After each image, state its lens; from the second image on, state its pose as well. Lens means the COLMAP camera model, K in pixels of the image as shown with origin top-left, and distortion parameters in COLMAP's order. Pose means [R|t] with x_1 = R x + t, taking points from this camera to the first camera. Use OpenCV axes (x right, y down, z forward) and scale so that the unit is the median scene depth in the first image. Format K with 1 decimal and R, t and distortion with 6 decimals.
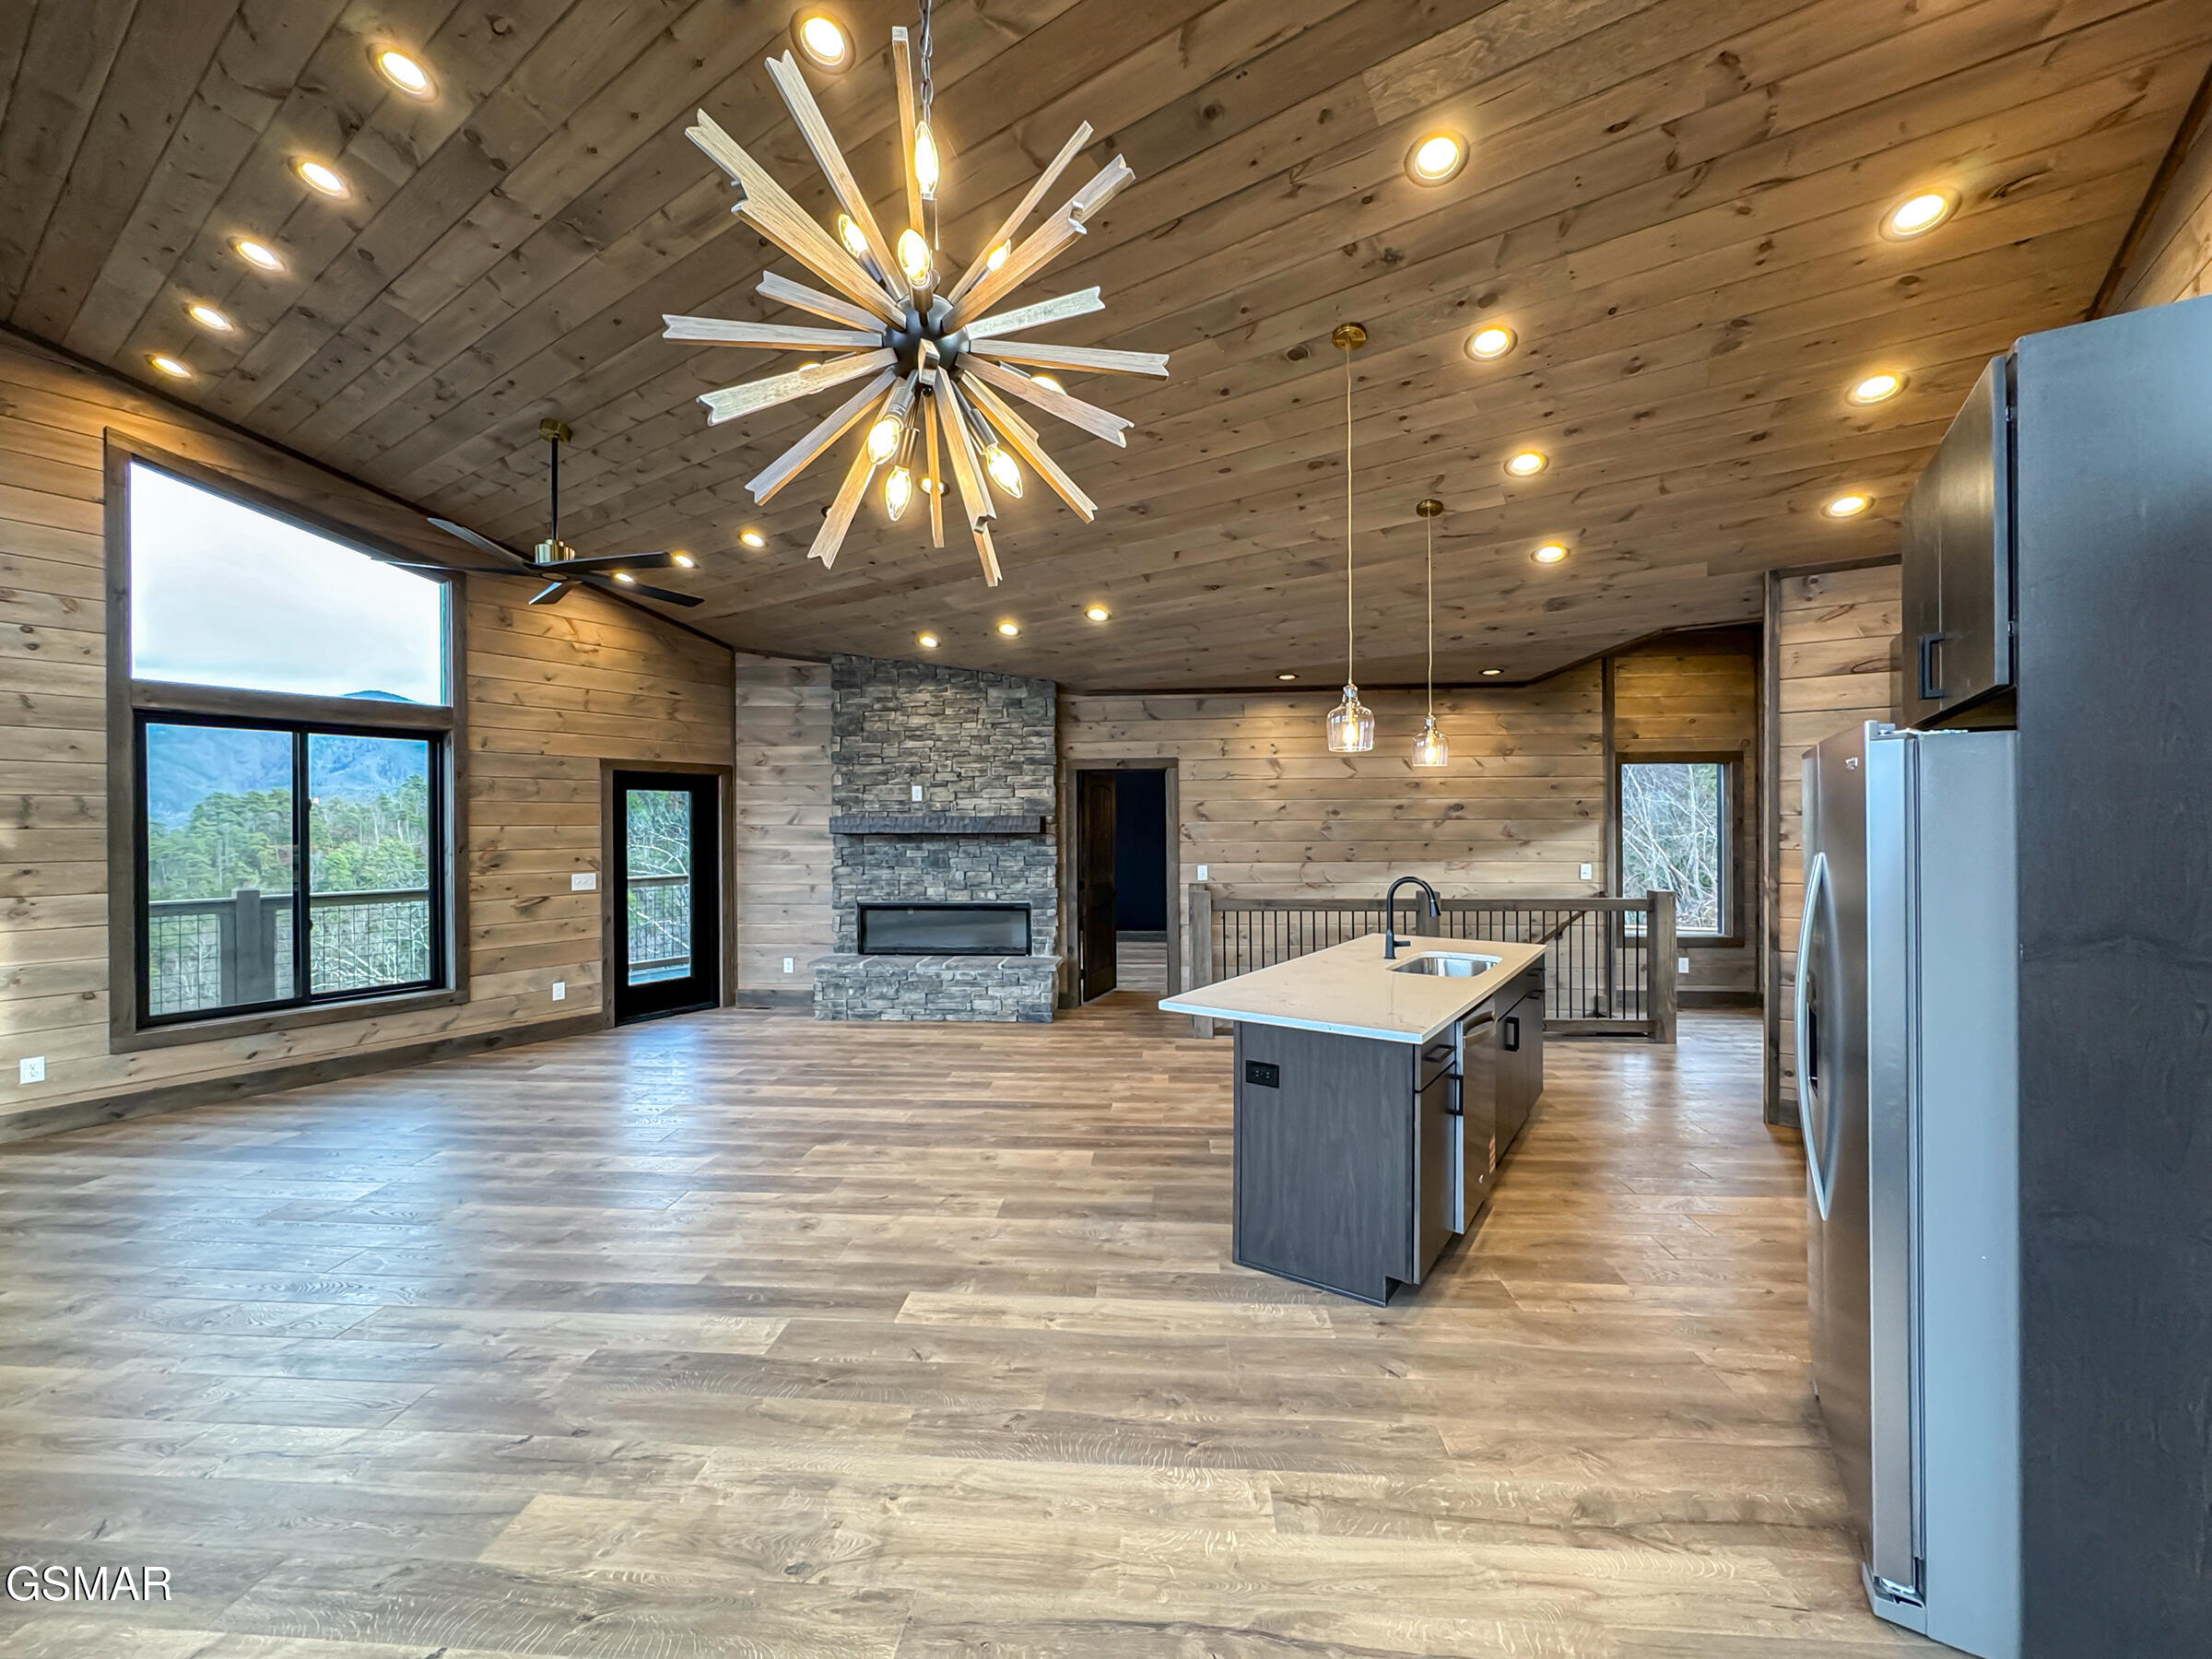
lens RADIAL K [[890.7, 0, 1100.0], [0, 890.7, 826.3], [0, 0, 1]] dist [0.002369, 0.000182]
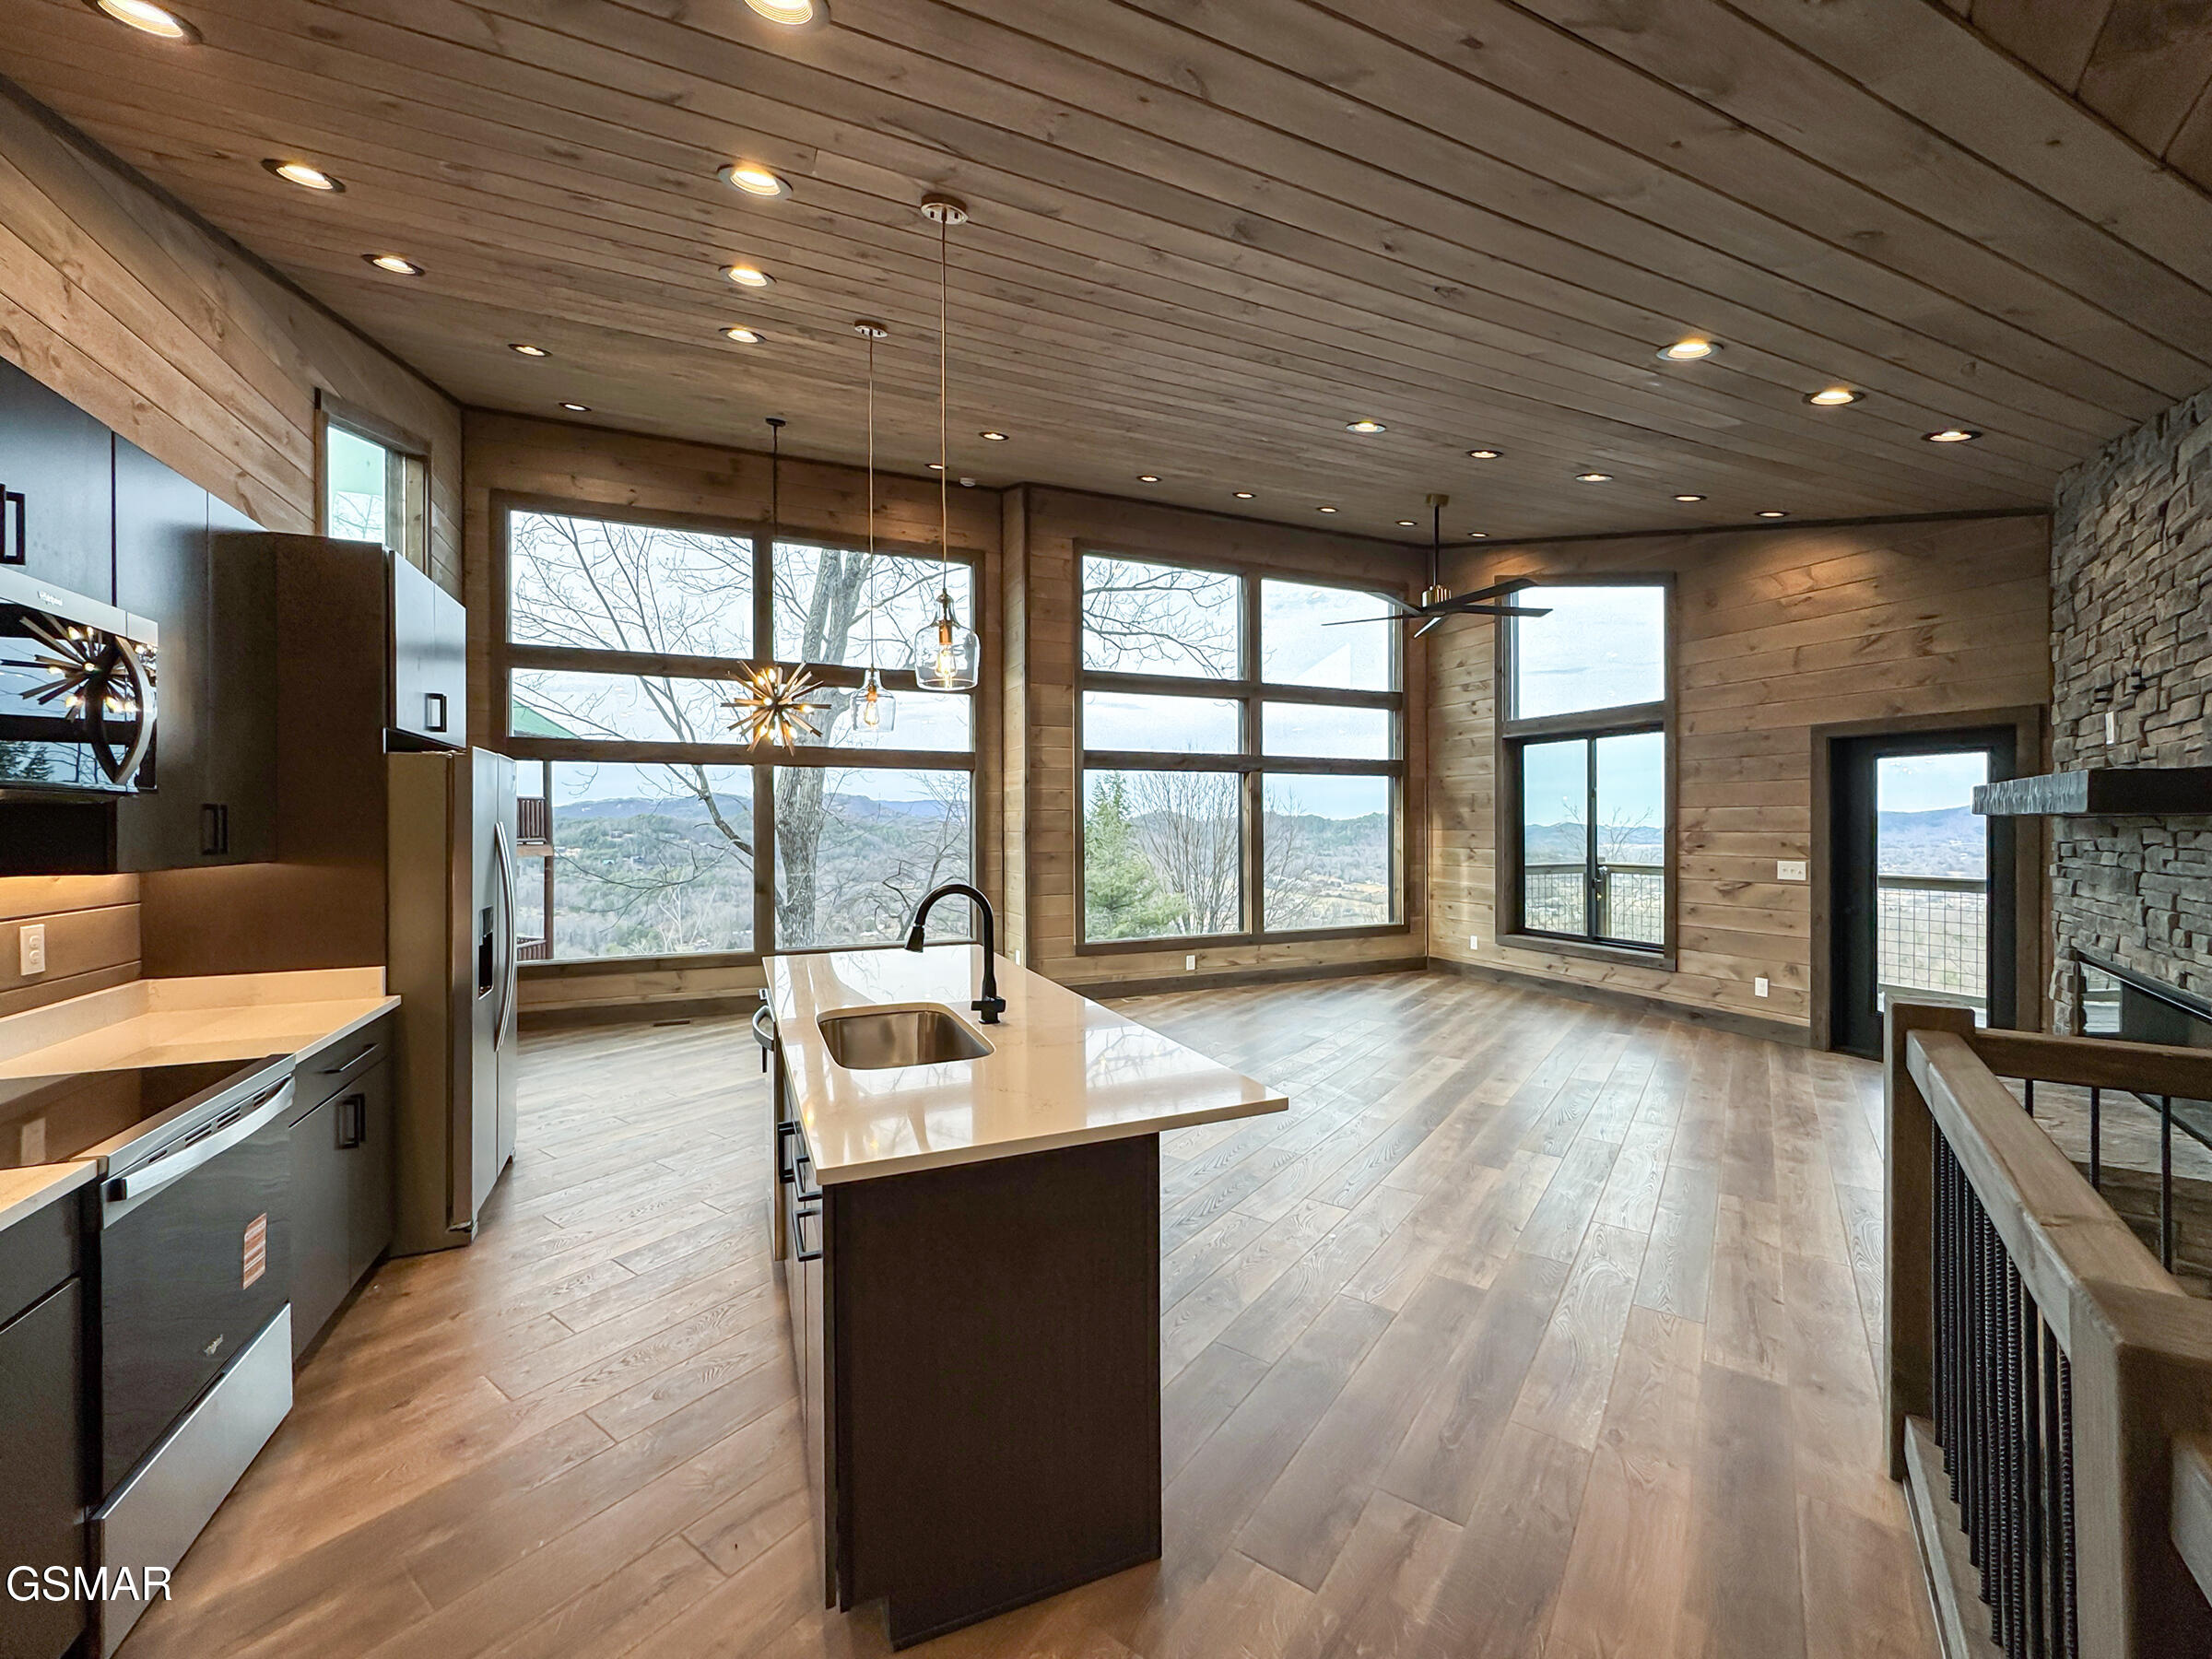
lens RADIAL K [[890.7, 0, 1106.9], [0, 890.7, 820.1], [0, 0, 1]] dist [0.002369, 0.000182]
pose [[-0.514769, 0.007521, -0.857296, 0.541665], [0.005780, 0.999969, 0.005301, 0.004735], [0.857309, -0.002227, -0.514797, 0.930043]]
